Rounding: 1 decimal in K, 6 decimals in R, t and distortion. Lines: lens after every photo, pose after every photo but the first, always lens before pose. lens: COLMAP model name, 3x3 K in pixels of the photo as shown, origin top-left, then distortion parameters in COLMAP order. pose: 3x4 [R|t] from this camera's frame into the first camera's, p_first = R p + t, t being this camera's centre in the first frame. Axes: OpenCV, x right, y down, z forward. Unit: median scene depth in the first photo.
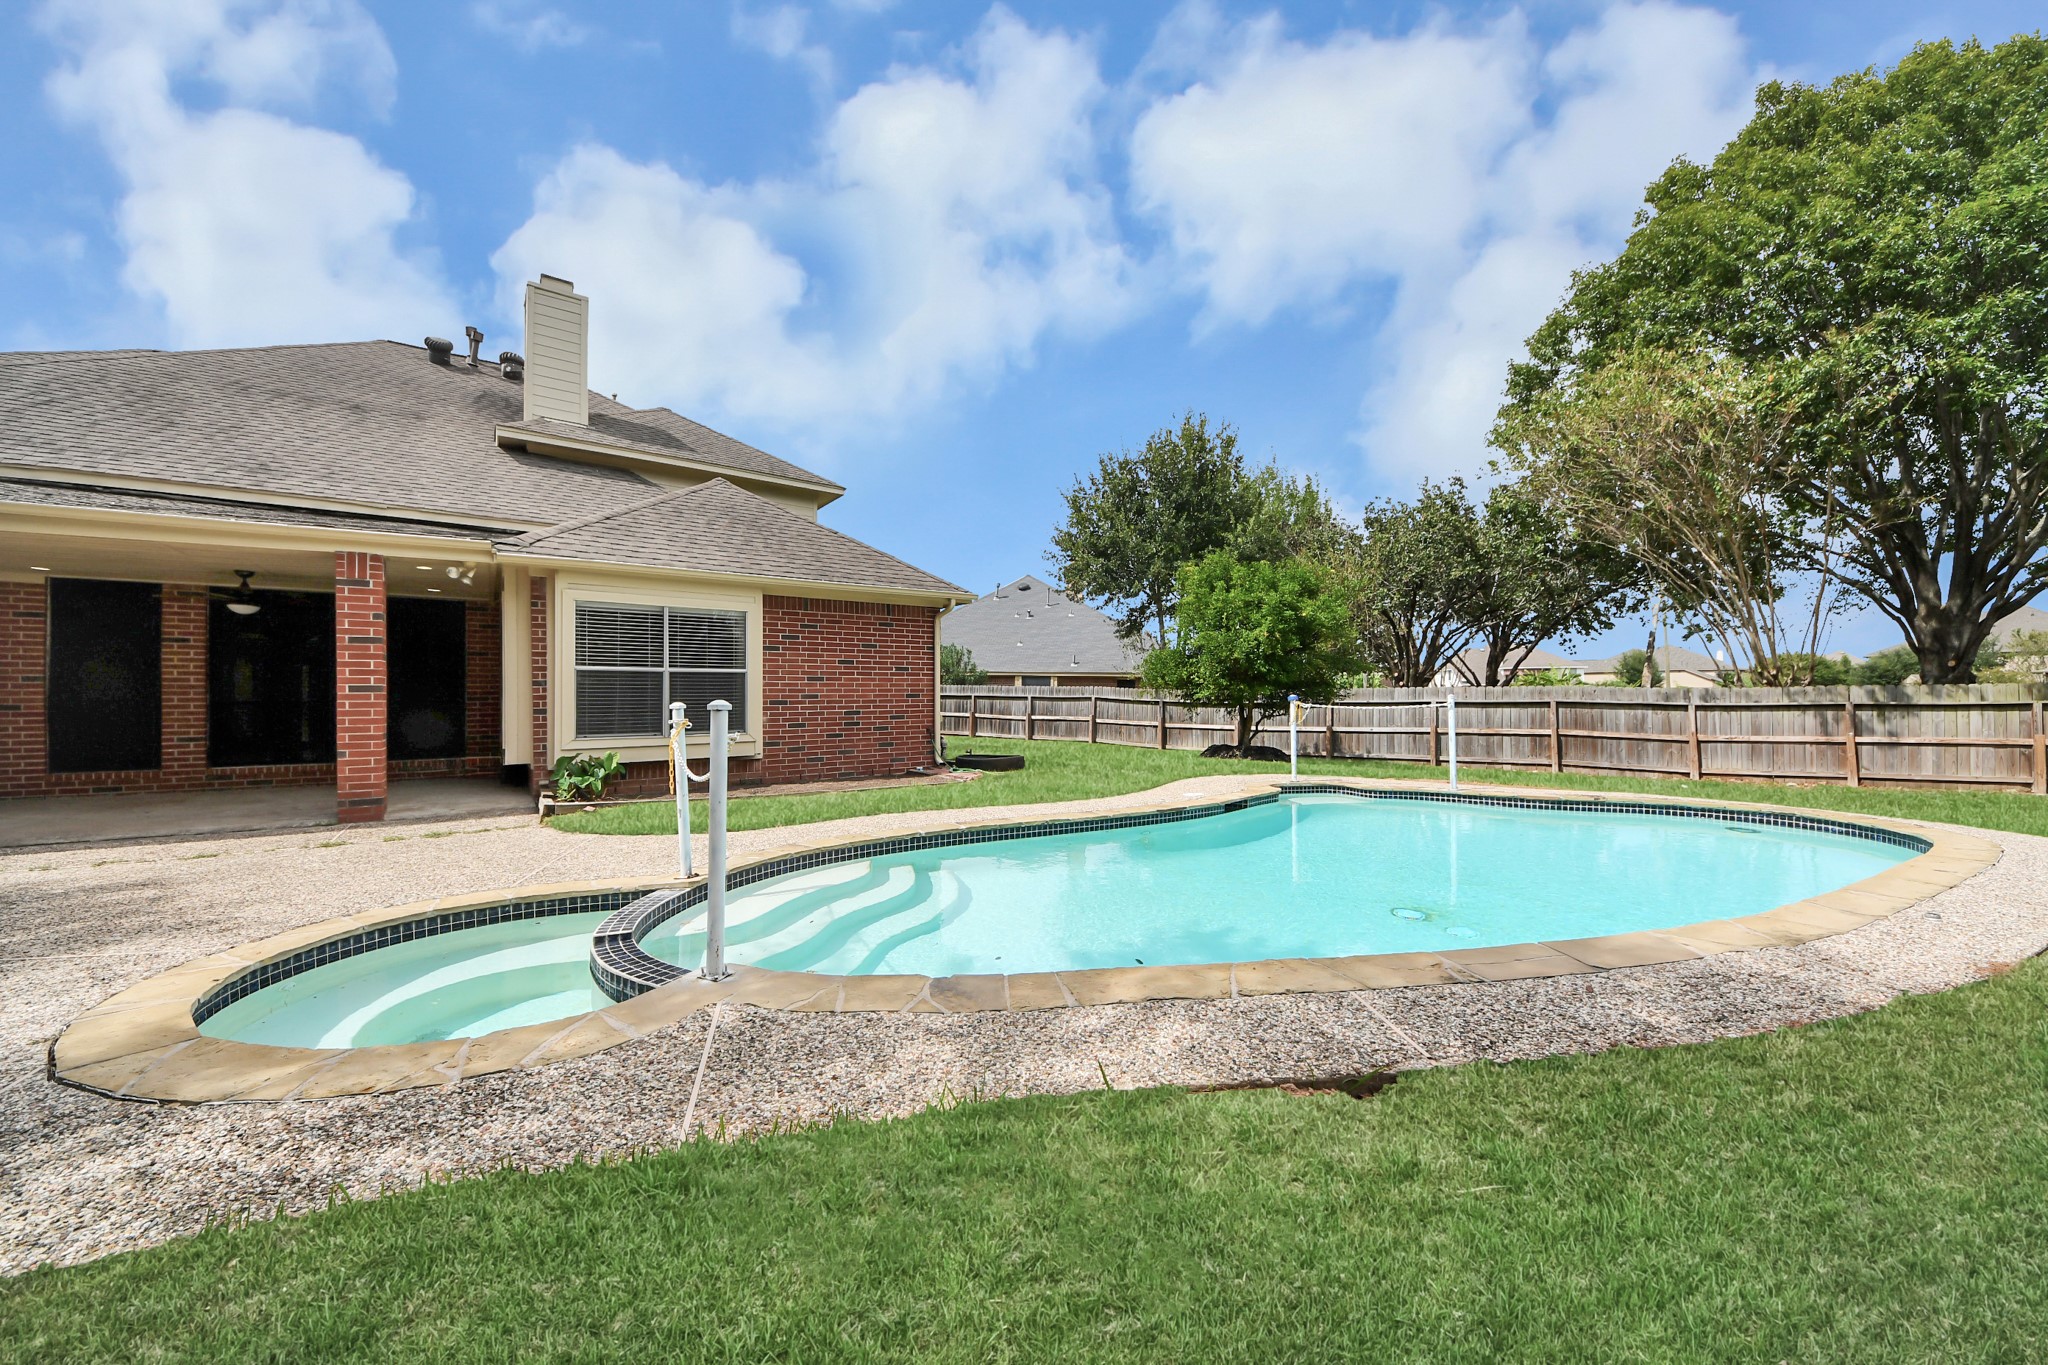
lens RADIAL K [[745.1, 0, 1024.0], [0, 745.1, 682.5], [0, 0, 1]] dist [0.049871, -0.036562]
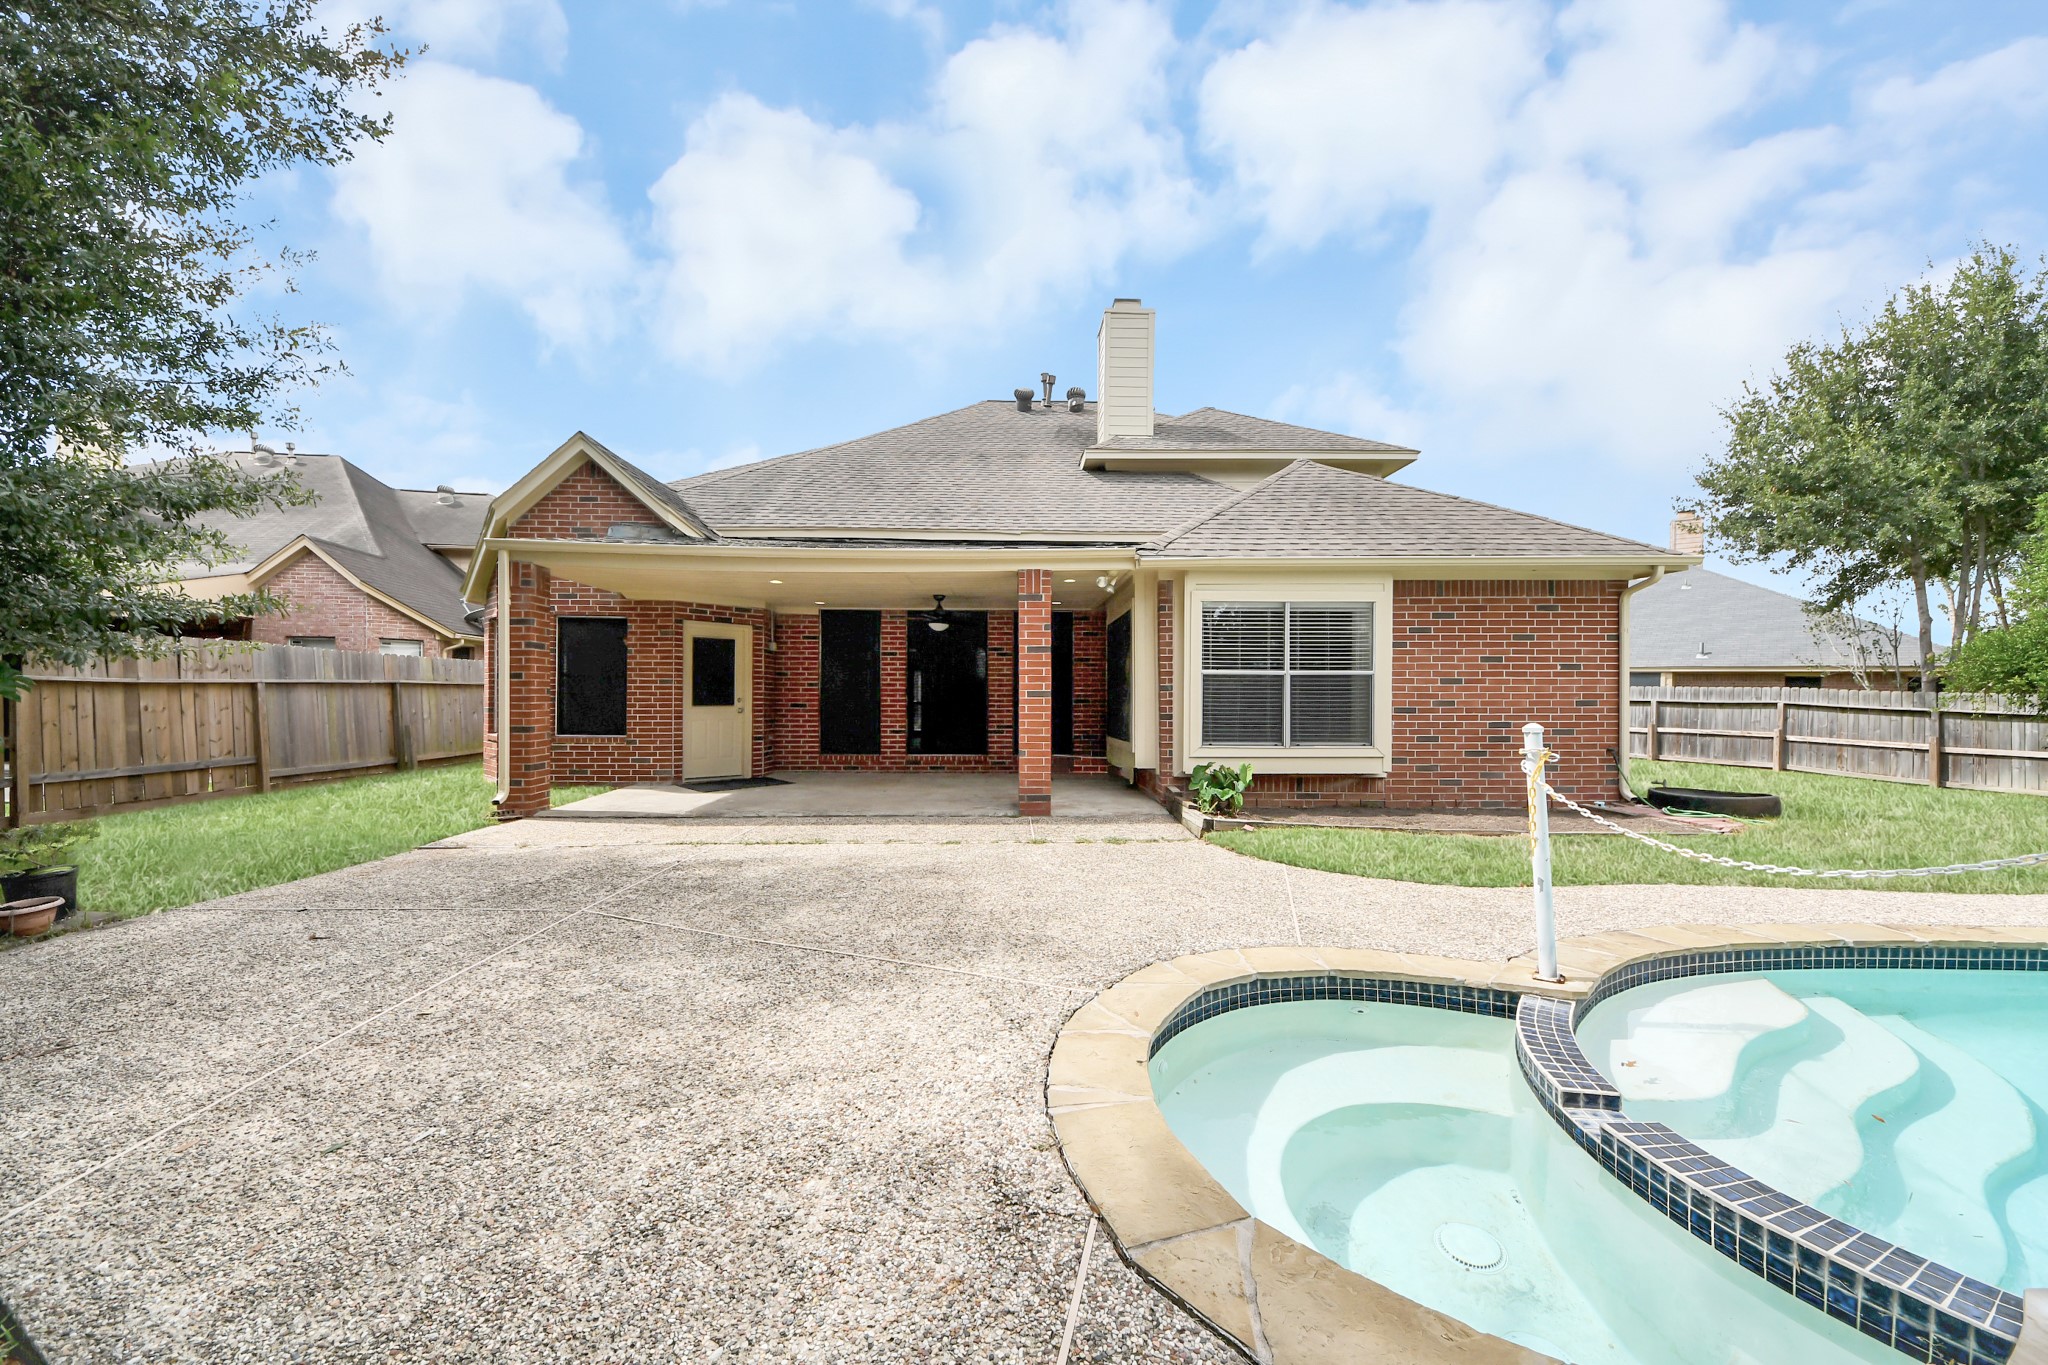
lens RADIAL K [[731.1, 0, 992.8], [0, 731.1, 679.8], [0, 0, 1]] dist [0.048576, -0.025630]
pose [[0.813866, -0.005951, -0.581021, -0.234284], [0.004933, 0.999982, -0.003331, -0.006734], [0.581031, -0.000155, 0.813881, 0.077668]]
